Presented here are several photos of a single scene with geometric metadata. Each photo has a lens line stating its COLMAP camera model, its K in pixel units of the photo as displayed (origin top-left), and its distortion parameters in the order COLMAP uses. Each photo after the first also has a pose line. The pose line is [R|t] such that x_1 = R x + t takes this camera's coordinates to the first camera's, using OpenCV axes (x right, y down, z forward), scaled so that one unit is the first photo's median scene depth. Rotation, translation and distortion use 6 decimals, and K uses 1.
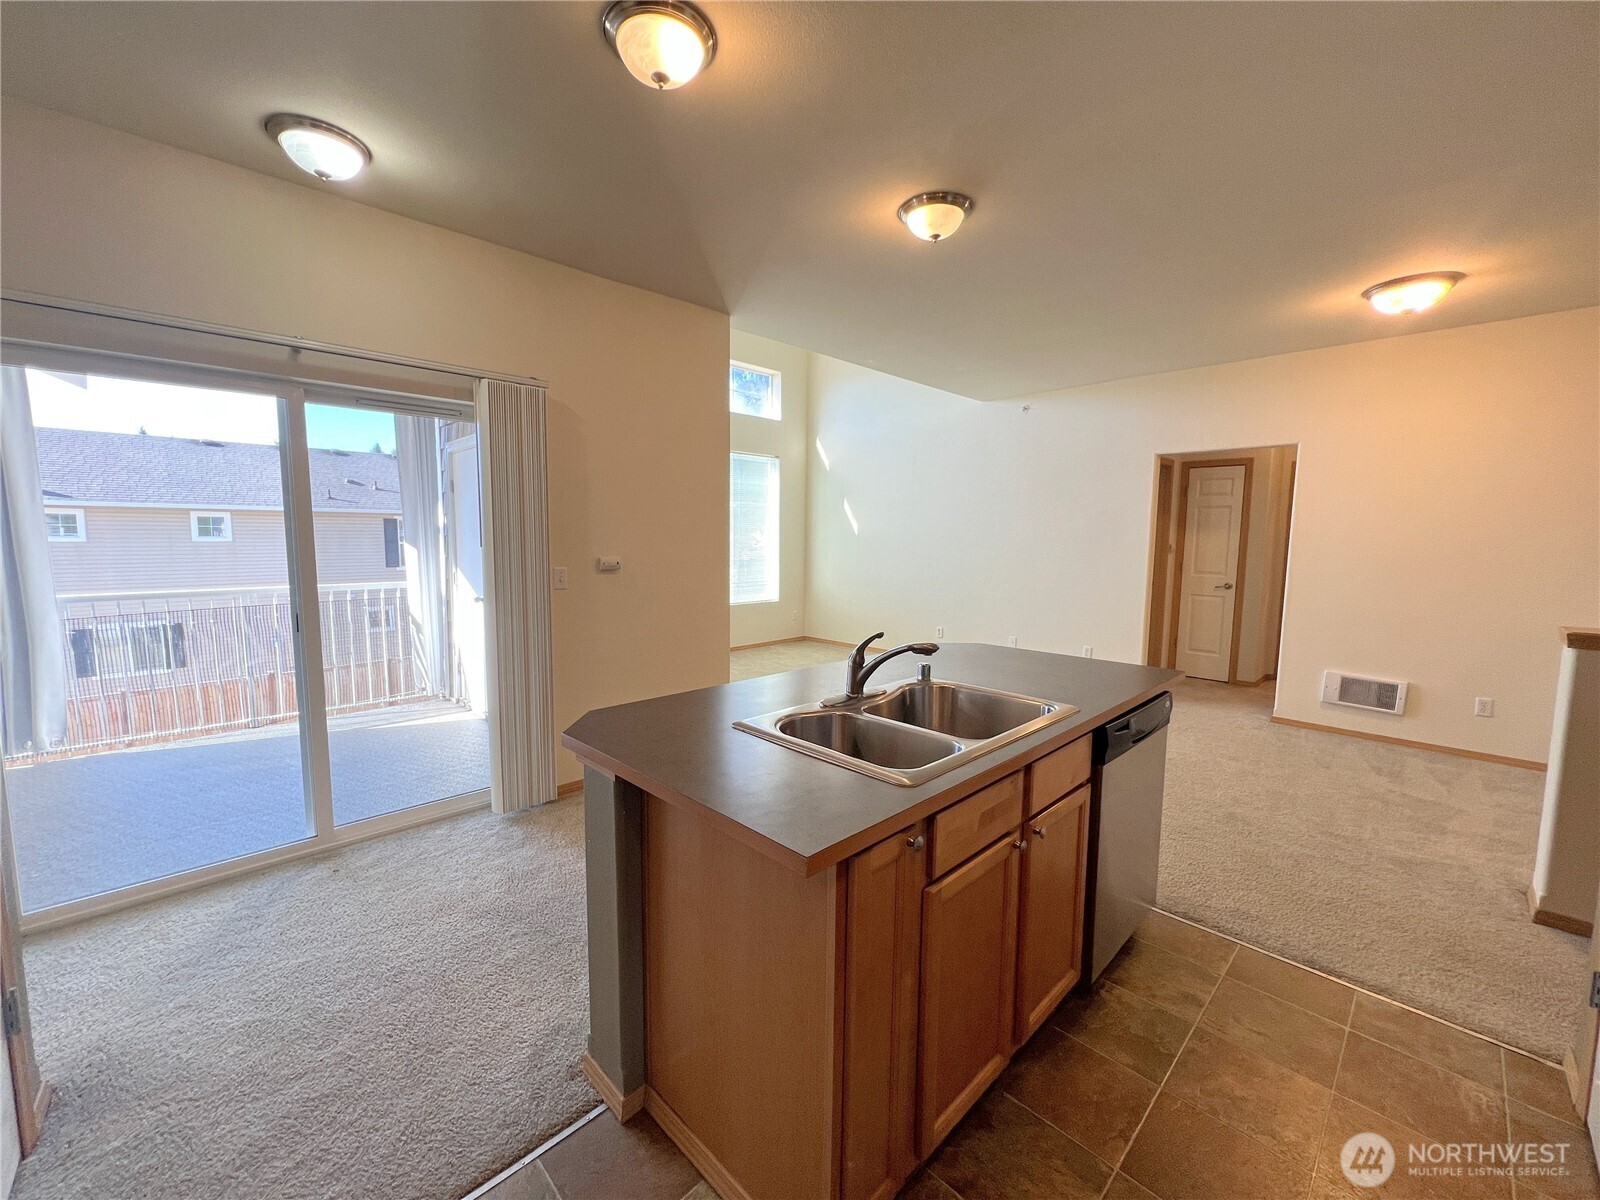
lens RADIAL K [[639.8, 0, 795.3], [0, 639.8, 599.7], [0, 0, 1]] dist [0.000355, -0.000010]
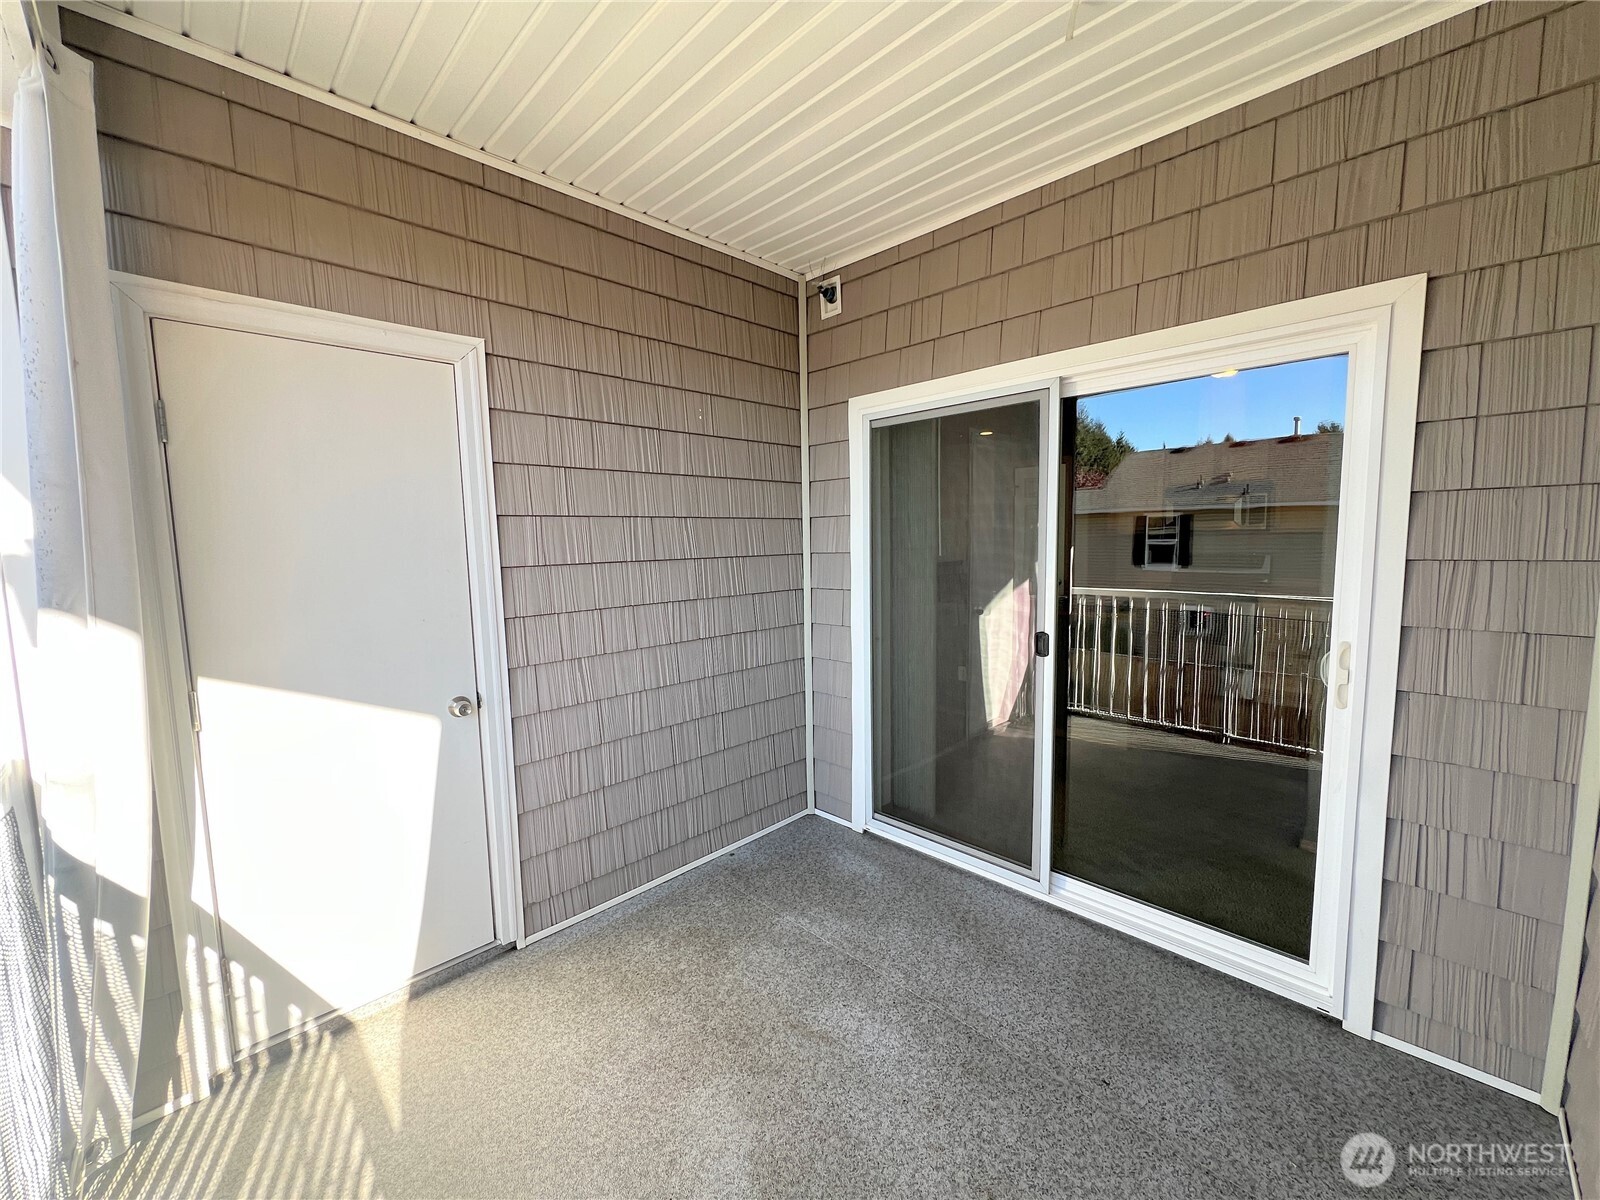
lens RADIAL K [[639.8, 0, 795.3], [0, 639.8, 599.7], [0, 0, 1]] dist [0.000355, -0.000010]
pose [[-0.013150, -0.106652, 0.994209, -0.841275], [0.118688, 0.987100, 0.107460, -0.085115], [-0.992844, 0.119414, -0.000322, 0.686473]]
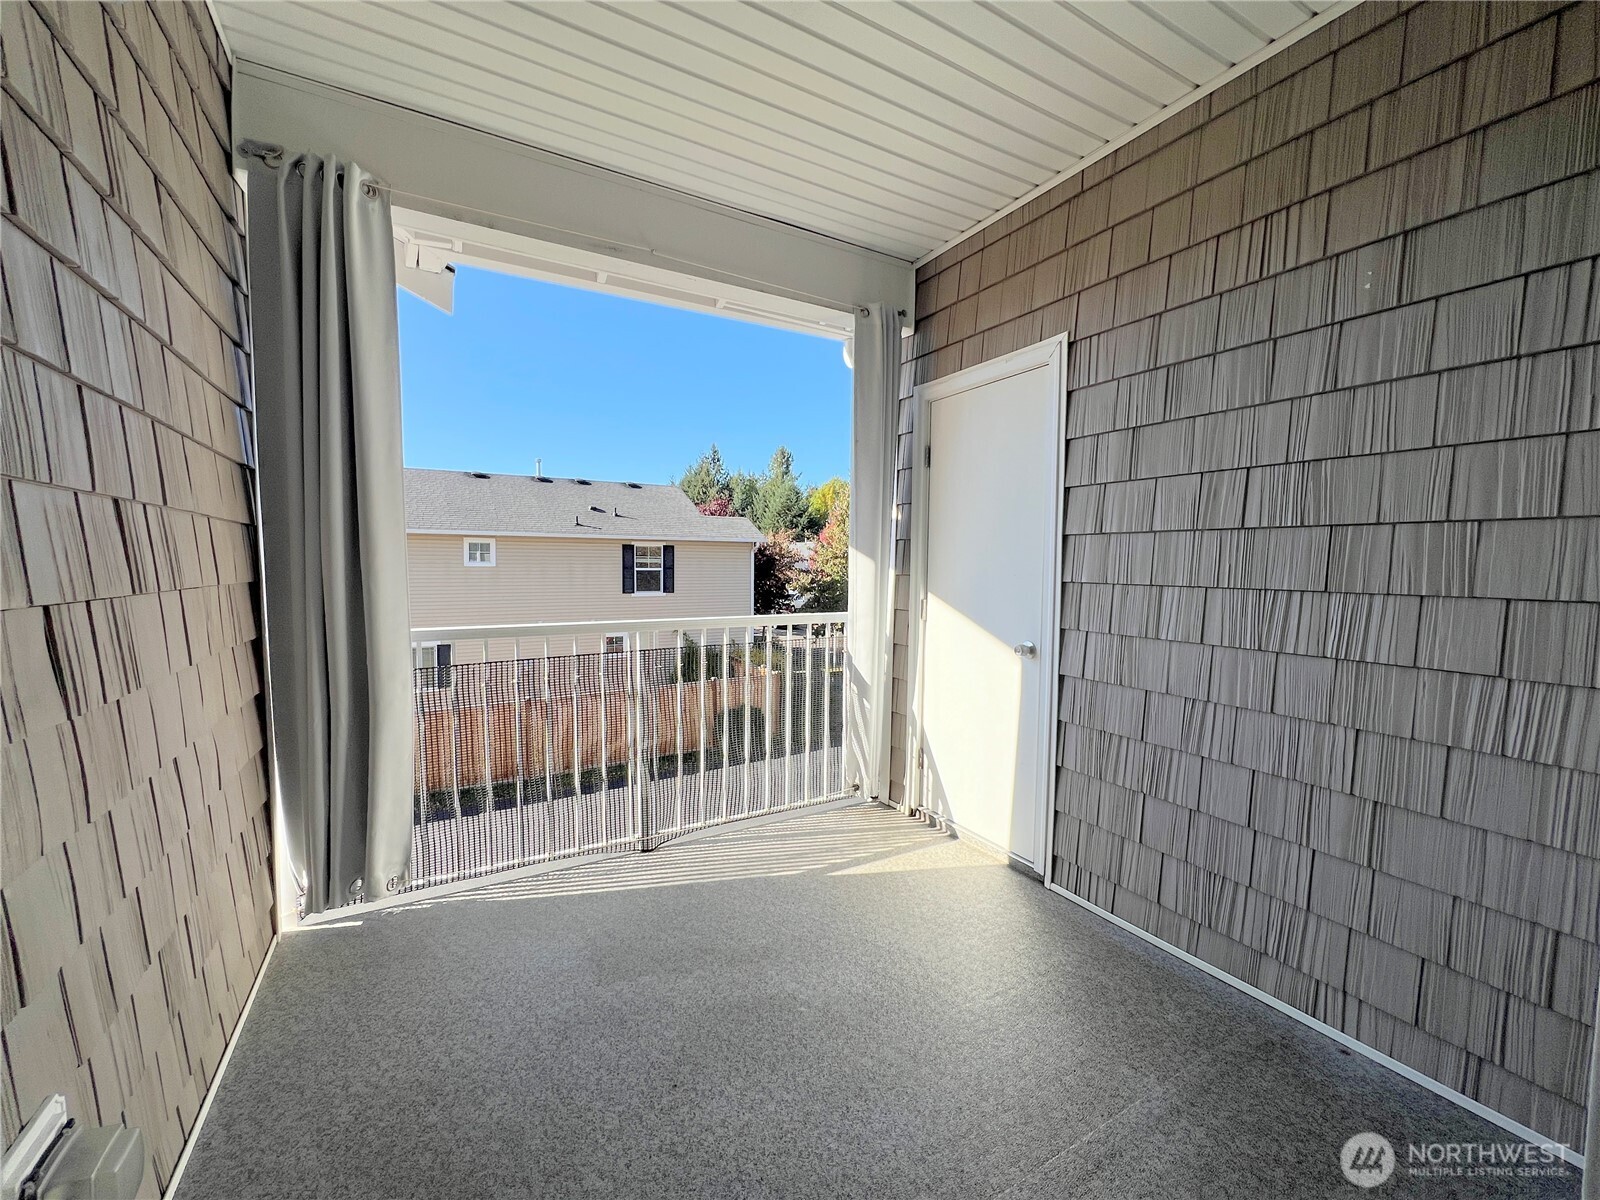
lens RADIAL K [[639.8, 0, 795.3], [0, 639.8, 599.7], [0, 0, 1]] dist [0.000355, -0.000010]
pose [[0.968219, 0.015137, -0.249646, -0.496527], [-0.026734, 0.998712, -0.043129, -0.012892], [0.248671, 0.048432, 0.967376, 0.387520]]
